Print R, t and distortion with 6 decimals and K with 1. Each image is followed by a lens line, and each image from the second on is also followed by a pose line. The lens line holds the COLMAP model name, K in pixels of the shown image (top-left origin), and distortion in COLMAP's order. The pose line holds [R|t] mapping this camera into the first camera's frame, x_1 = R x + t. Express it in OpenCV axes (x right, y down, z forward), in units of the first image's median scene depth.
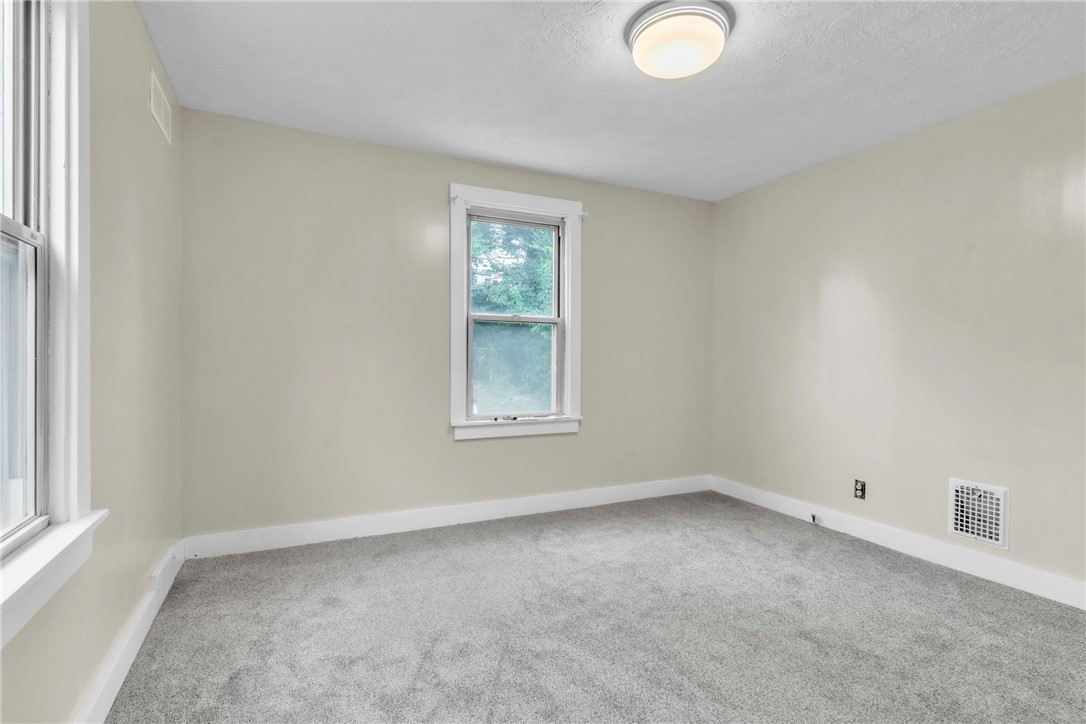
lens RADIAL K [[527.1, 0, 538.4], [0, 527.1, 364.5], [0, 0, 1]] dist [-0.004485, -0.000252]
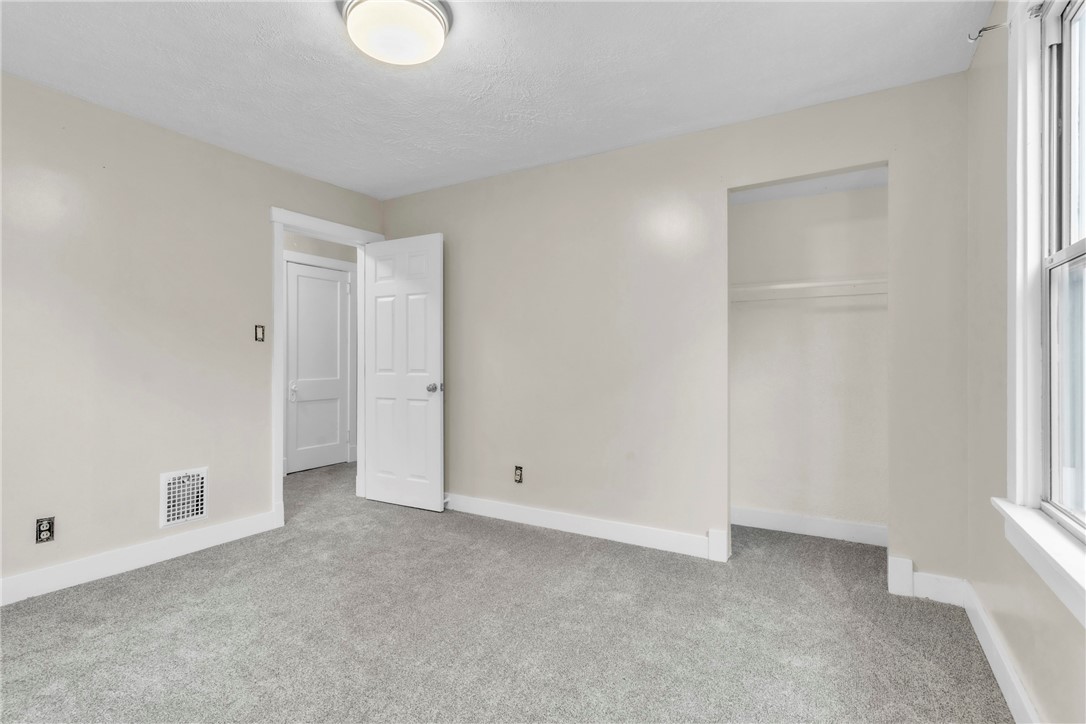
lens RADIAL K [[527.1, 0, 541.9], [0, 527.1, 358.5], [0, 0, 1]] dist [-0.004485, -0.000252]
pose [[-0.554215, -0.007826, 0.832337, -0.471471], [0.002369, 0.999937, 0.010979, -0.019594], [-0.832370, 0.008056, -0.554162, 0.925774]]
